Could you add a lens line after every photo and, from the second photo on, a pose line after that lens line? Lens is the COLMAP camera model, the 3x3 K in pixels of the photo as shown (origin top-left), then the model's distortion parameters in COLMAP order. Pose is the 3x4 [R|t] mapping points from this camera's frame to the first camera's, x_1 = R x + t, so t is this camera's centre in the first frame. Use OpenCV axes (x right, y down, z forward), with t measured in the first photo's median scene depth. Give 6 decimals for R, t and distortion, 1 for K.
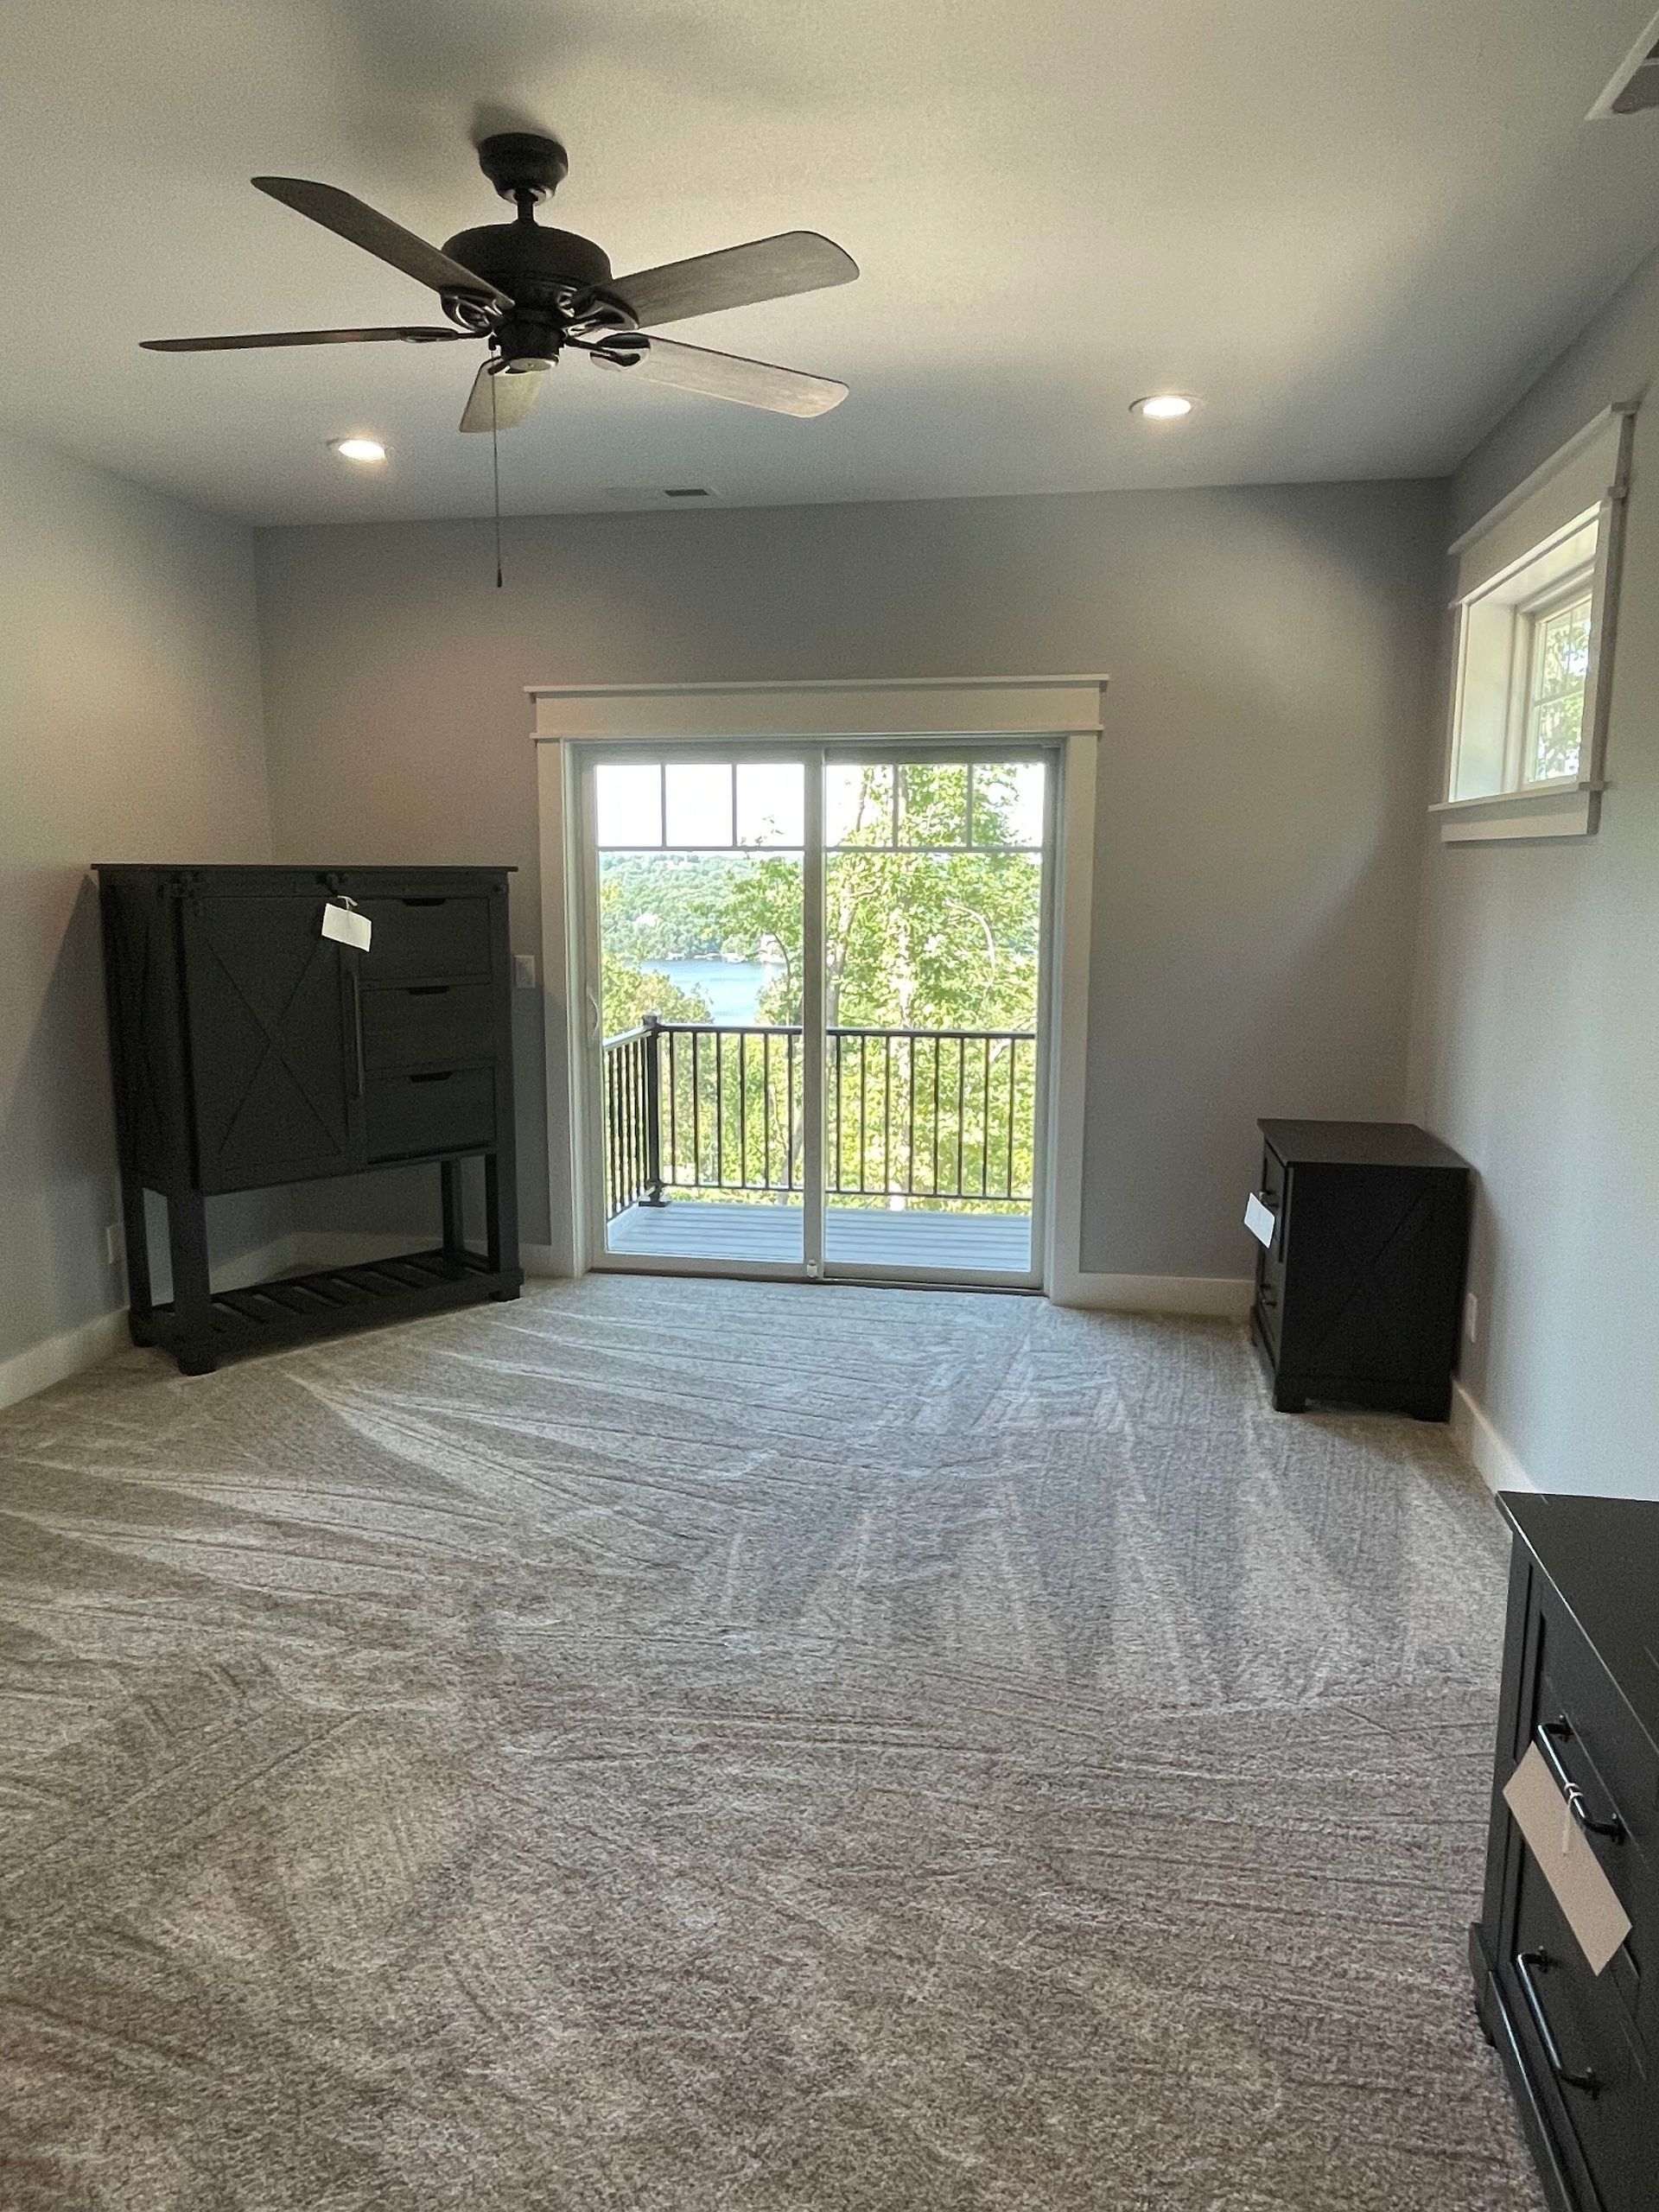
lens RADIAL K [[1472.9, 0, 822.5], [0, 1472.9, 1107.9], [0, 0, 1]] dist [0.003212, 0.000633]
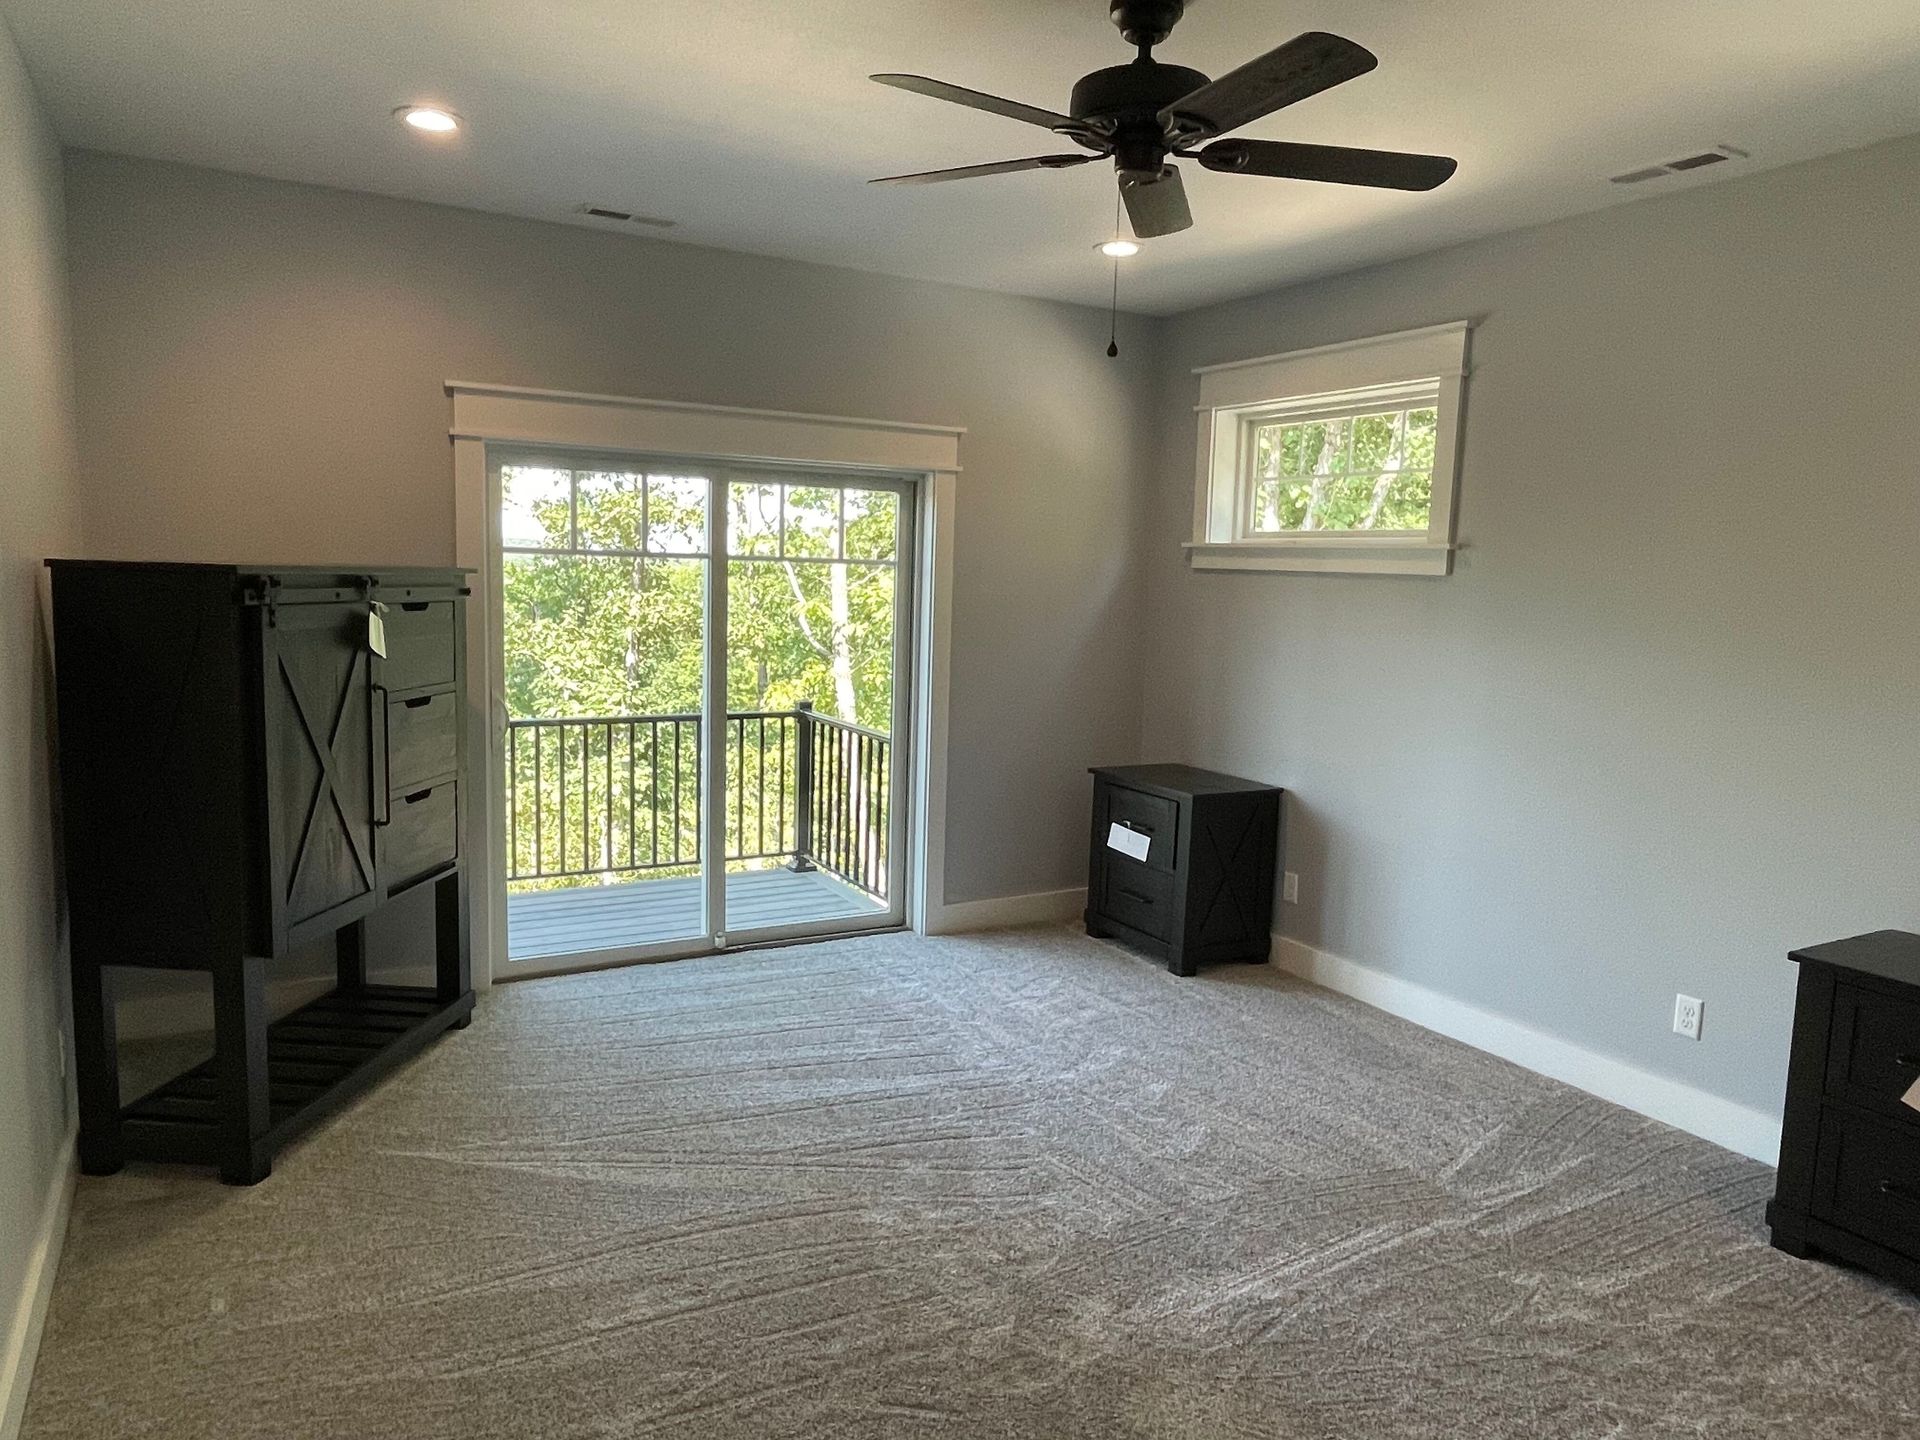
lens RADIAL K [[1278.5, 0, 956.1], [0, 1278.5, 719.4], [0, 0, 1]] dist [0.003212, 0.000633]
pose [[0.764213, -0.055732, 0.642551, -0.505575], [0.077069, 0.997012, -0.005185, -0.037517], [-0.640343, 0.053484, 0.766225, 0.167333]]
